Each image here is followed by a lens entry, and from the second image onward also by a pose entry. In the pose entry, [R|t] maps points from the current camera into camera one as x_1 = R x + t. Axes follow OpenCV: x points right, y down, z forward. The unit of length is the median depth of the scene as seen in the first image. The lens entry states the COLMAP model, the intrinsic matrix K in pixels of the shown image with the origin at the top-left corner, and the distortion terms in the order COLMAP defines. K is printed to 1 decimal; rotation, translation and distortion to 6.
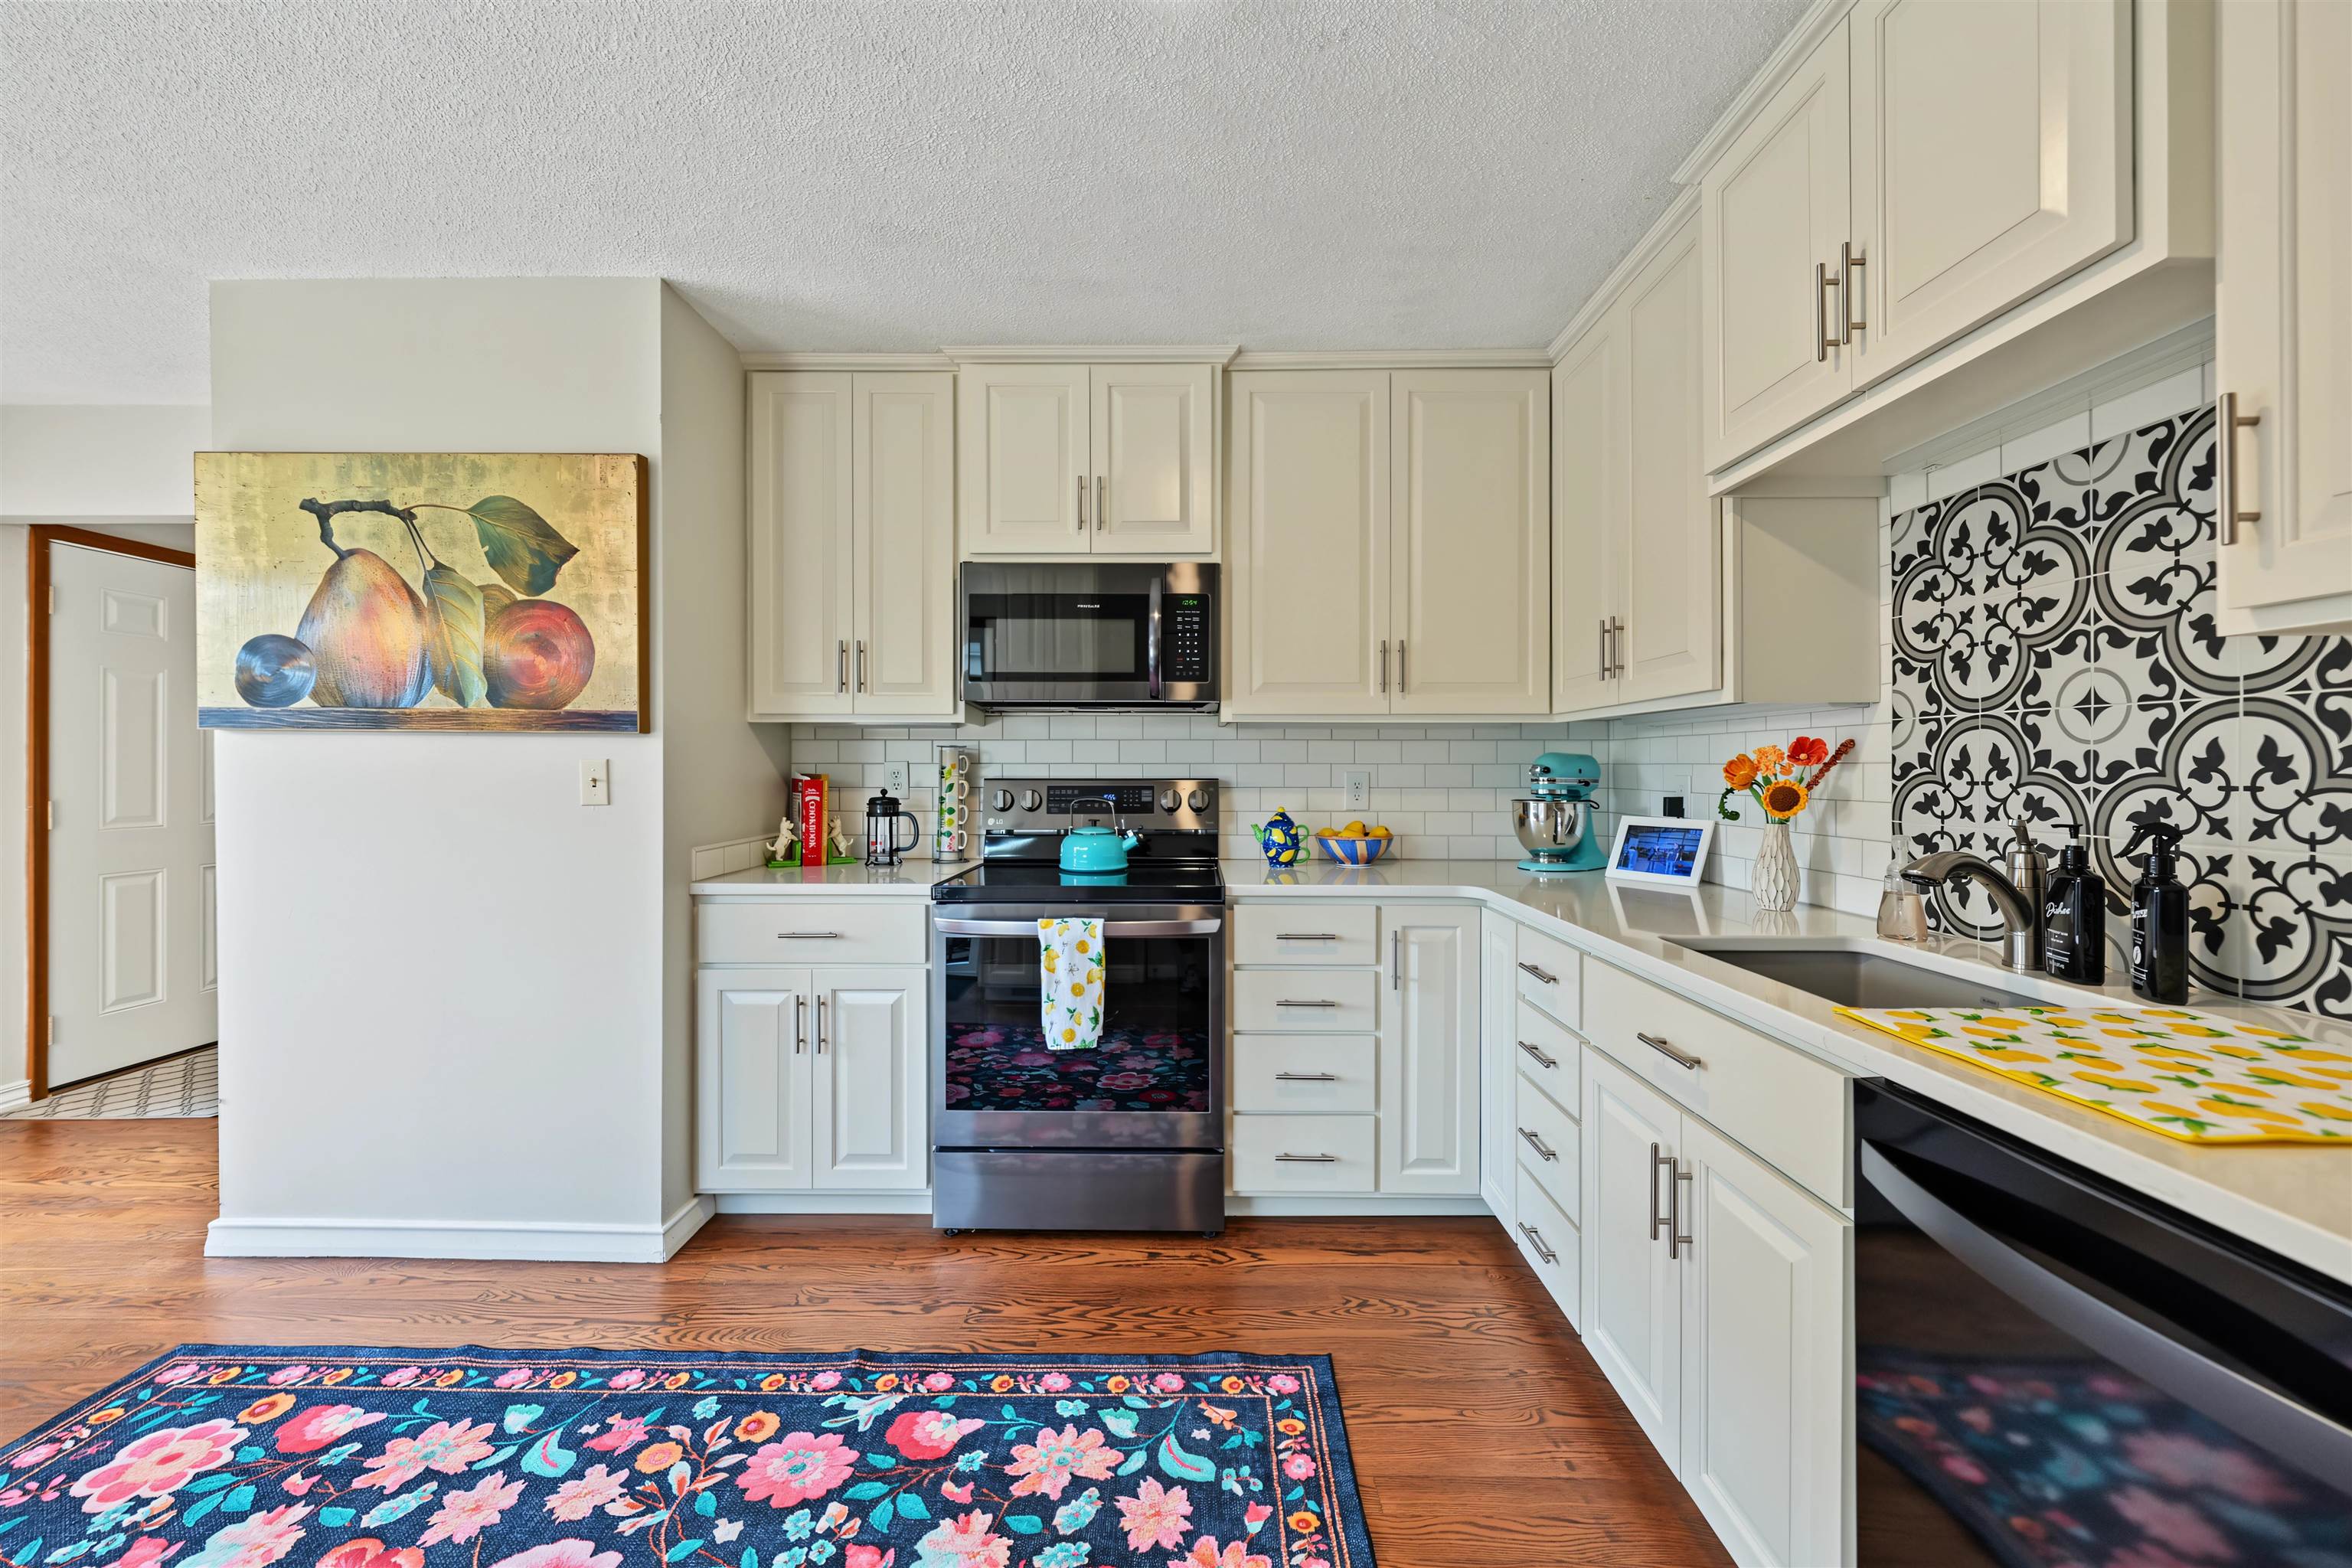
lens RADIAL K [[915.7, 0, 1176.3], [0, 915.7, 768.7], [0, 0, 1]] dist [0.003748, 0.000130]
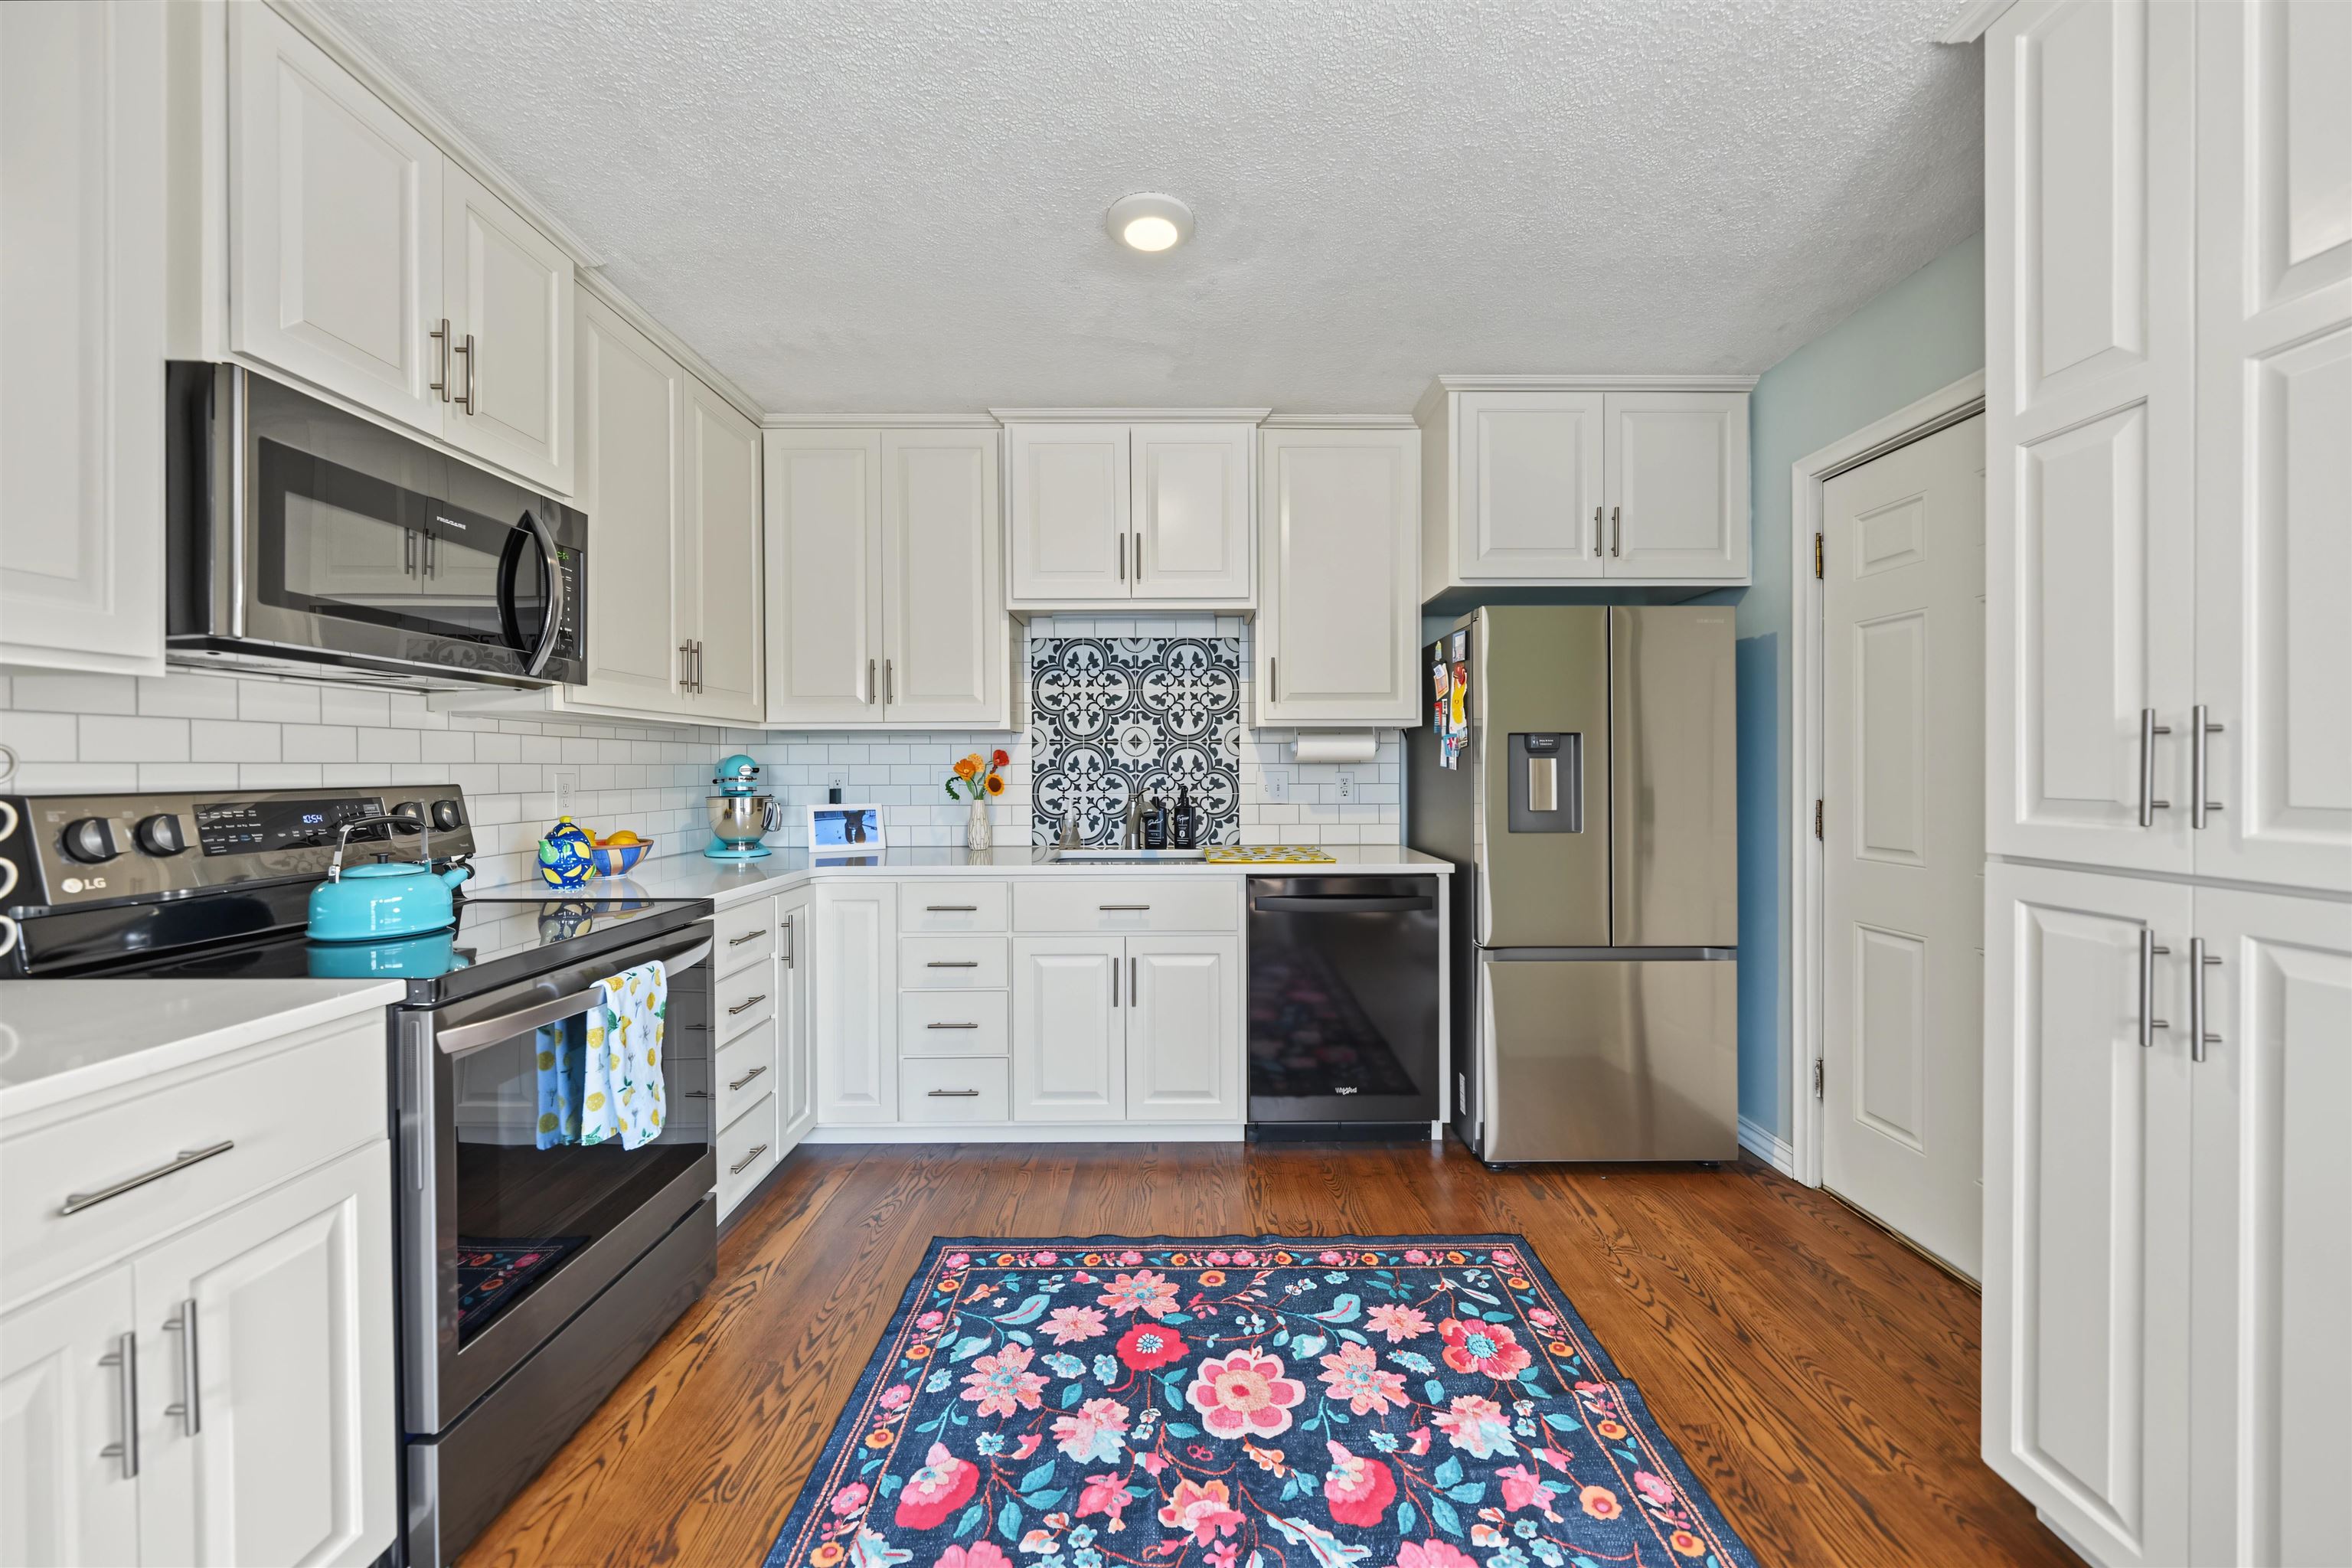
lens RADIAL K [[872.6, 0, 1177.2], [0, 872.6, 773.5], [0, 0, 1]] dist [-0.000438, 0.000000]
pose [[-0.020932, -0.007353, 0.999754, -1.191242], [0.005073, 0.999959, 0.007461, 0.000900], [-0.999768, 0.005228, -0.020894, 0.804811]]
